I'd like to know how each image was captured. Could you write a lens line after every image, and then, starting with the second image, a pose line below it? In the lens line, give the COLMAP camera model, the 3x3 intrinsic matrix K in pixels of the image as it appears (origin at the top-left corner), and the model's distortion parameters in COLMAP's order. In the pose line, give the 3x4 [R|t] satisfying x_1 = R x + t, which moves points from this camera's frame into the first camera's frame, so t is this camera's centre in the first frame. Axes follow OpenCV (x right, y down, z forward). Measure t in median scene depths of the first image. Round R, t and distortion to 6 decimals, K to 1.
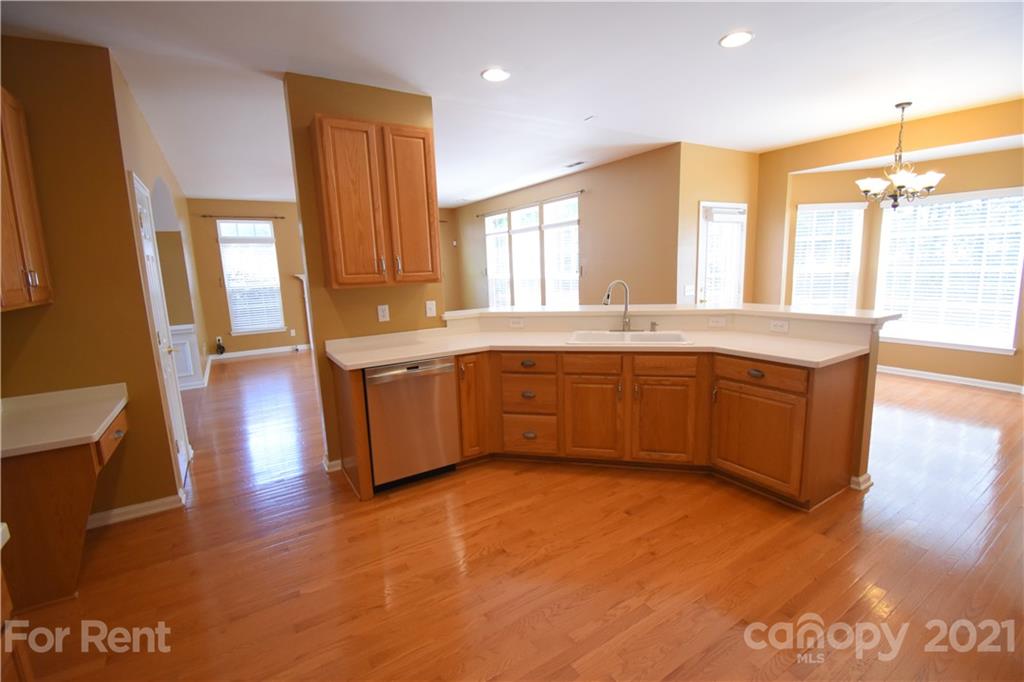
lens RADIAL K [[450.9, 0, 512.0], [0, 450.9, 341.0], [0, 0, 1]] dist [0.018509, -0.023983]
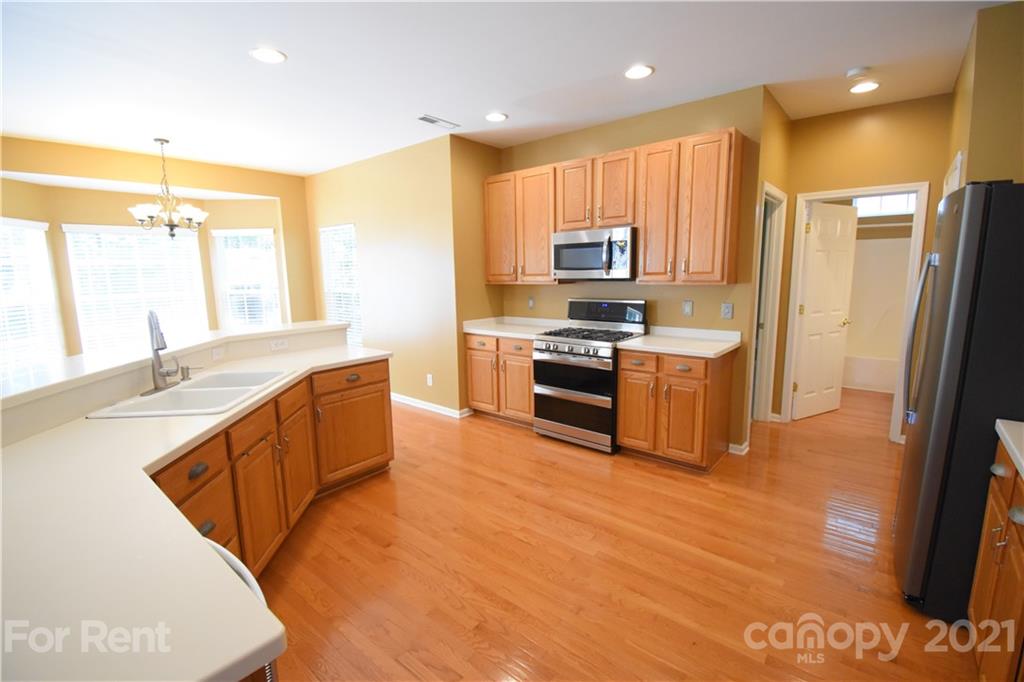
lens RADIAL K [[461.1, 0, 512.0], [0, 461.1, 341.0], [0, 0, 1]] dist [0.015414, -0.027170]
pose [[-0.317817, -0.103044, 0.942536, -0.625288], [0.185029, 0.968224, 0.168243, -0.128836], [-0.929923, 0.227867, -0.288652, 0.870029]]
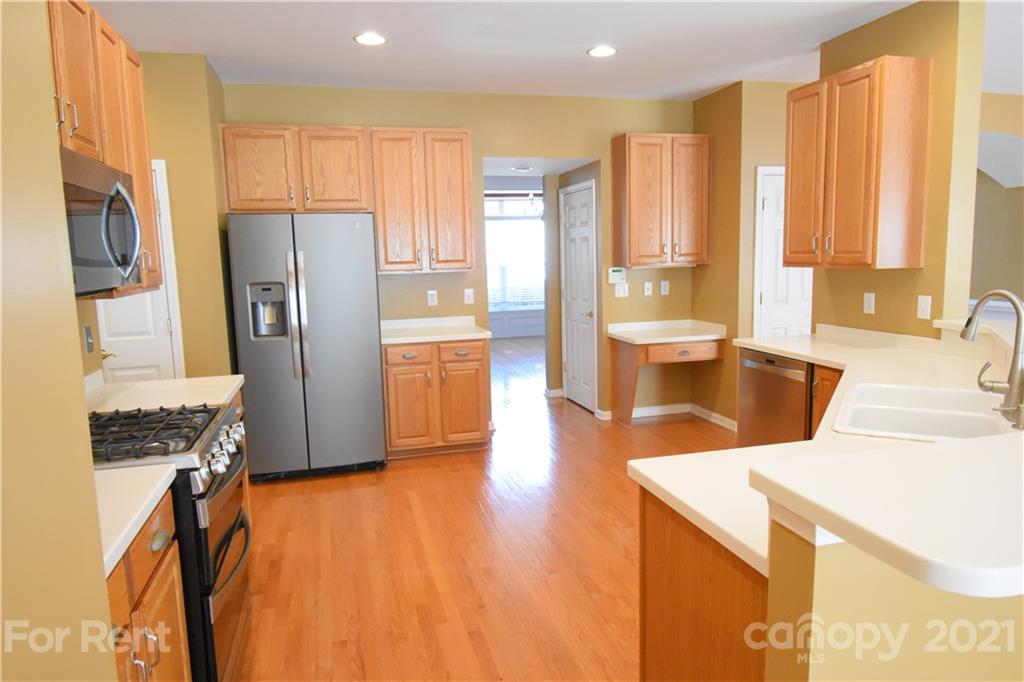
lens RADIAL K [[706.1, 0, 512.3], [0, 706.1, 337.5], [0, 0, 1]] dist [-0.000825, -0.000357]
pose [[-0.272982, 0.172203, -0.946481, 1.246052], [-0.126756, 0.968833, 0.212828, -0.221496], [0.953632, 0.178071, -0.242646, 0.862062]]
